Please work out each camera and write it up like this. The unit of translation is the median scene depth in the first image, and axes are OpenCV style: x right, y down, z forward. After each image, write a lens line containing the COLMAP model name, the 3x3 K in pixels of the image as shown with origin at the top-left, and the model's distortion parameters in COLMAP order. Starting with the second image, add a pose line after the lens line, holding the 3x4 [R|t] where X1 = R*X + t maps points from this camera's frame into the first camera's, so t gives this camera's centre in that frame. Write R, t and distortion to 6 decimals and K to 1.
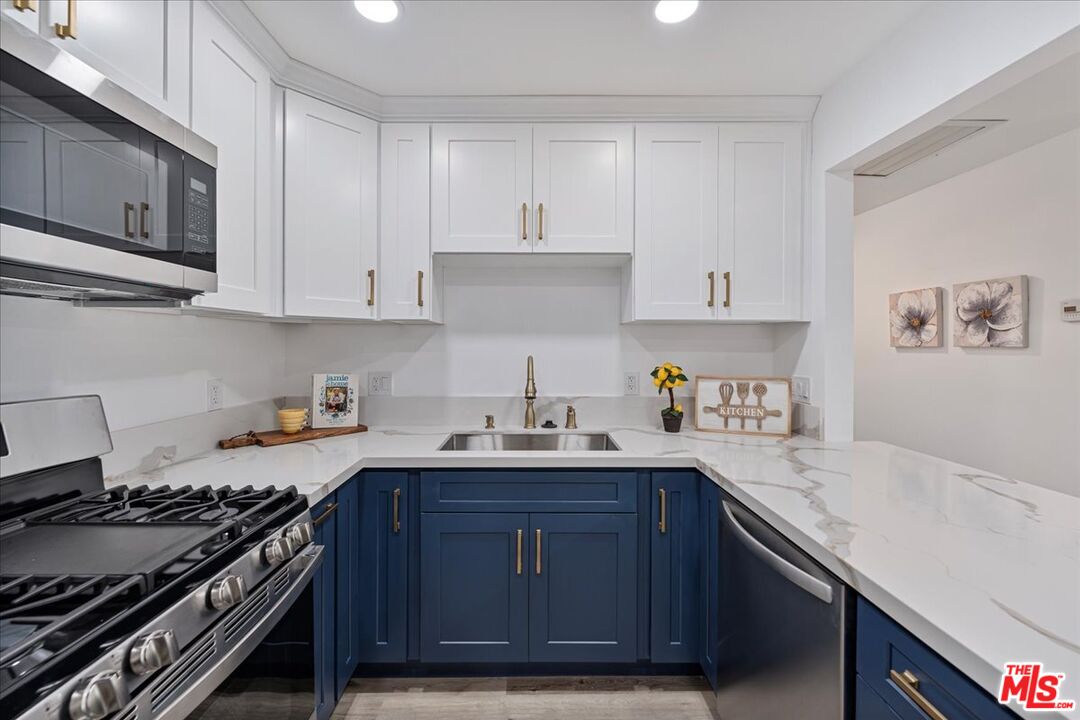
lens RADIAL K [[441.8, 0, 536.9], [0, 441.8, 344.6], [0, 0, 1]] dist [0.000209, 0.000009]
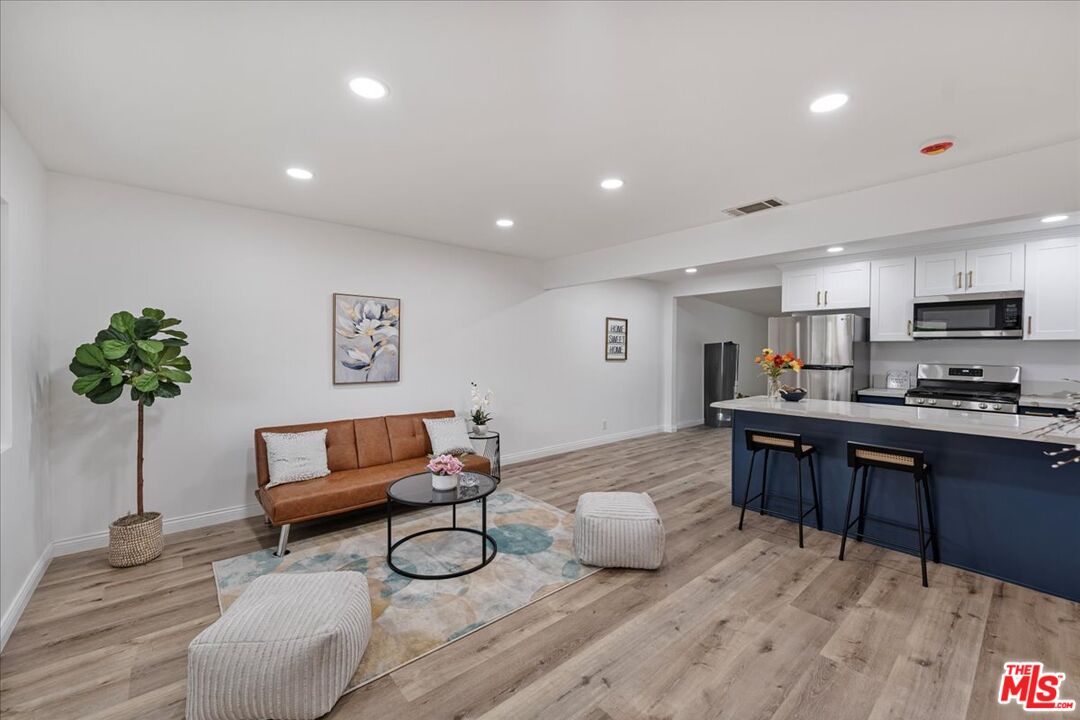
lens RADIAL K [[436.8, 0, 537.8], [0, 436.8, 354.0], [0, 0, 1]] dist [-0.000740, 0.000022]
pose [[-0.762693, -0.000578, -0.646760, 2.477496], [-0.009783, 0.999896, 0.010643, 0.008247], [0.646686, 0.014445, -0.762619, 0.709556]]
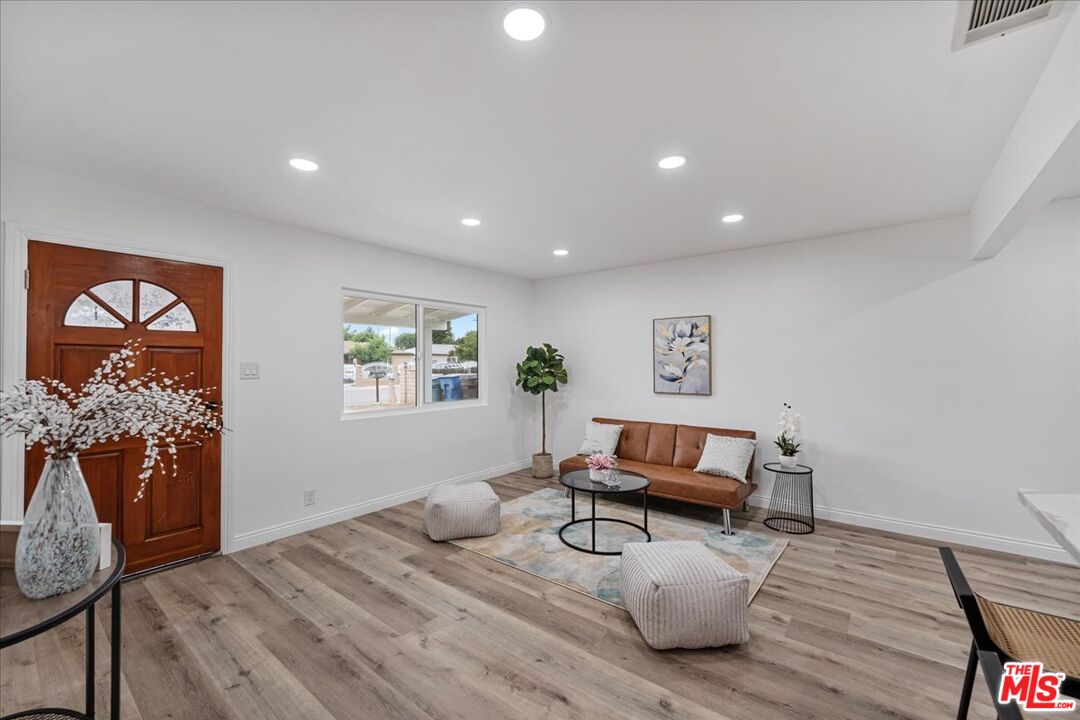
lens RADIAL K [[442.1, 0, 540.0], [0, 442.1, 360.0], [0, 0, 1]] dist [0.000195, -0.000061]
pose [[-0.777071, 0.004584, 0.629396, 0.928506], [0.002875, 0.999989, -0.003733, 0.000357], [-0.629406, -0.001091, -0.777076, 0.909079]]
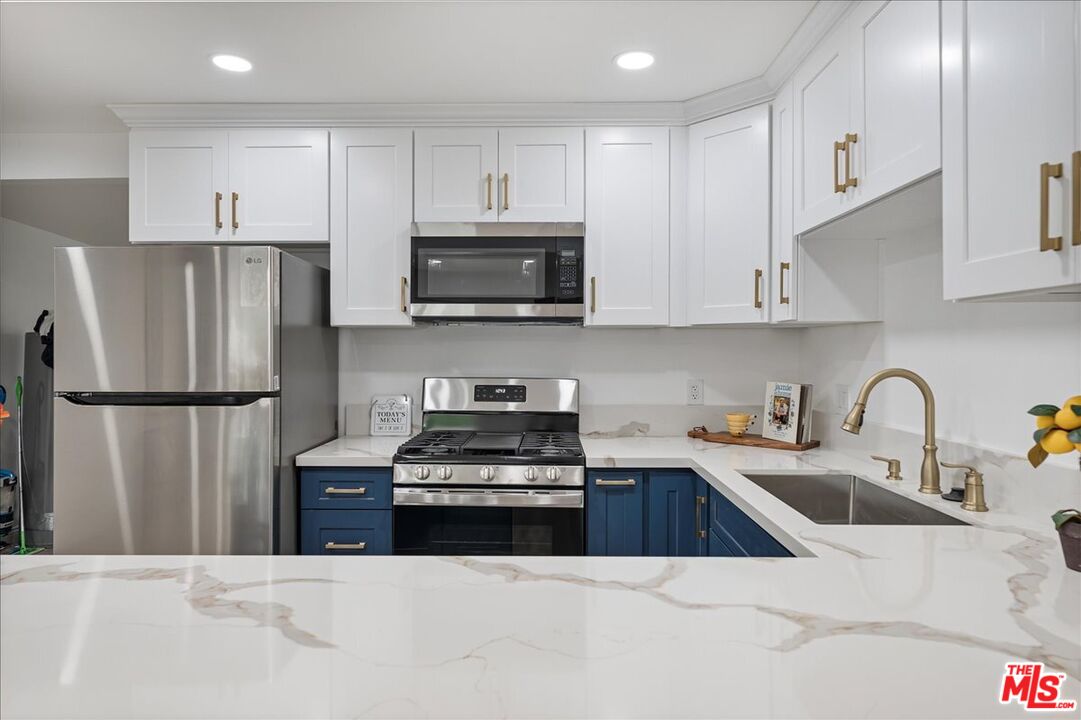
lens RADIAL K [[662.8, 0, 539.1], [0, 662.8, 352.5], [0, 0, 1]] dist [0.000540, -0.000615]
pose [[-0.029694, 0.002512, -0.999556, 0.984527], [-0.000787, 0.999996, 0.002537, 0.000775], [0.999559, 0.000862, -0.029692, 0.565541]]
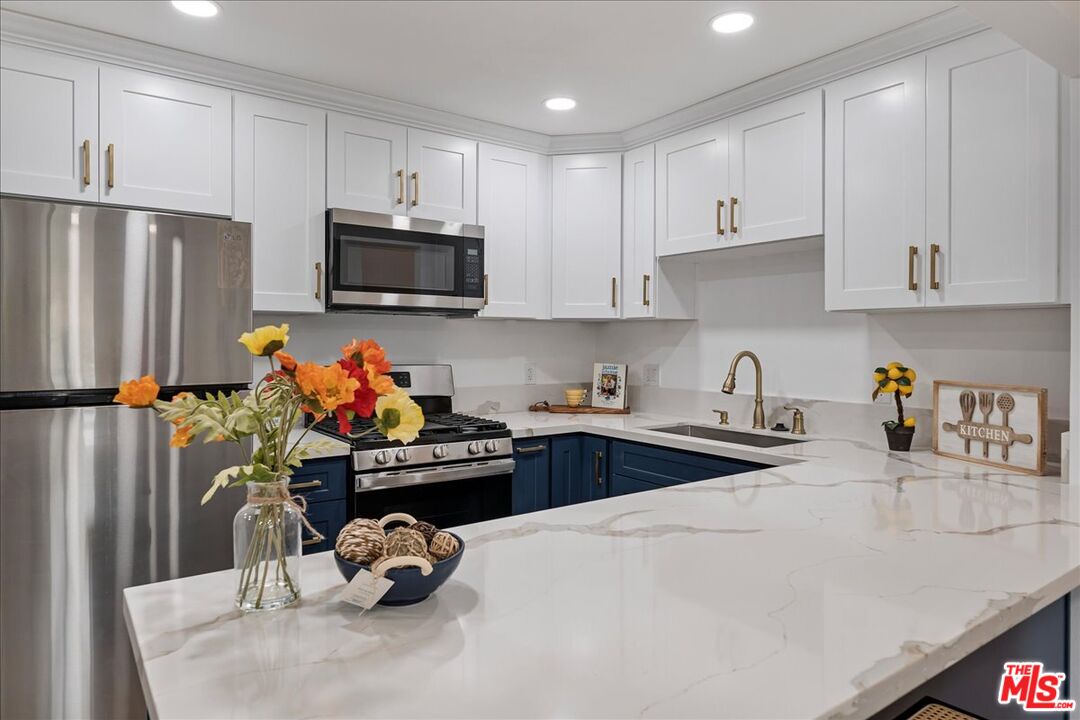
lens RADIAL K [[671.1, 0, 538.1], [0, 671.1, 341.2], [0, 0, 1]] dist [-0.002768, -0.000610]
pose [[0.578165, 0.001742, -0.815918, 0.974581], [-0.002784, 0.999996, 0.000162, 0.005504], [0.815915, 0.002178, 0.578168, -0.226525]]
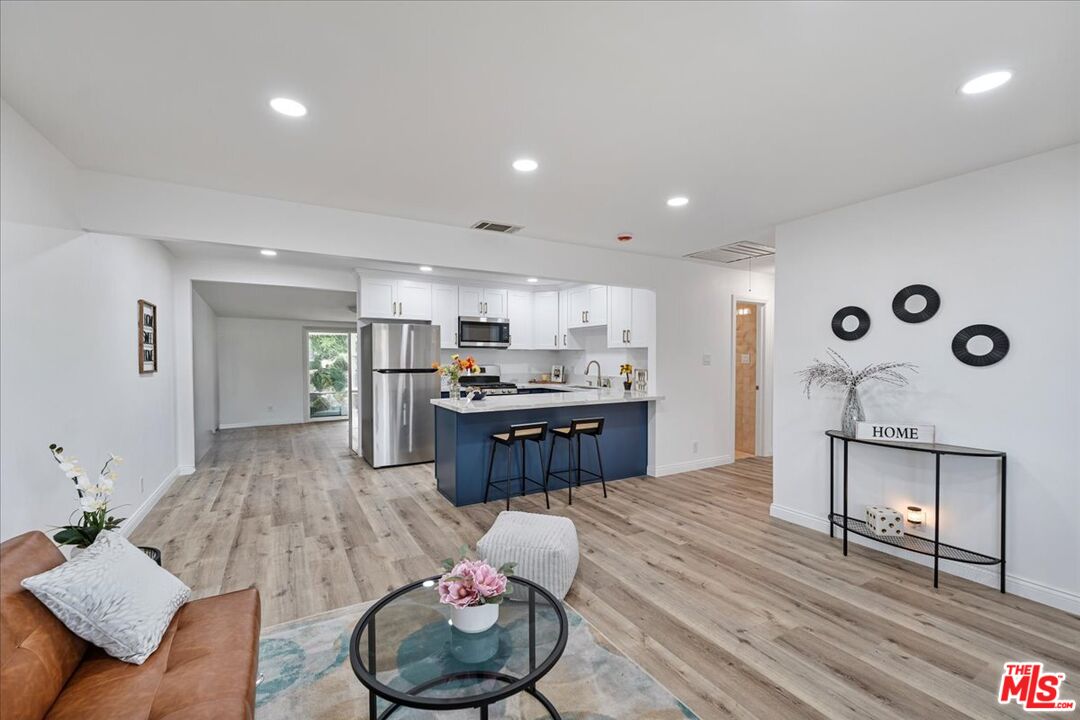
lens RADIAL K [[442.1, 0, 540.0], [0, 442.1, 360.0], [0, 0, 1]] dist [0.000195, -0.000061]
pose [[0.497096, 0.004324, -0.867685, 2.492603], [-0.003188, 0.999990, 0.003157, 0.013959], [0.867690, 0.001197, 0.497105, -0.805254]]
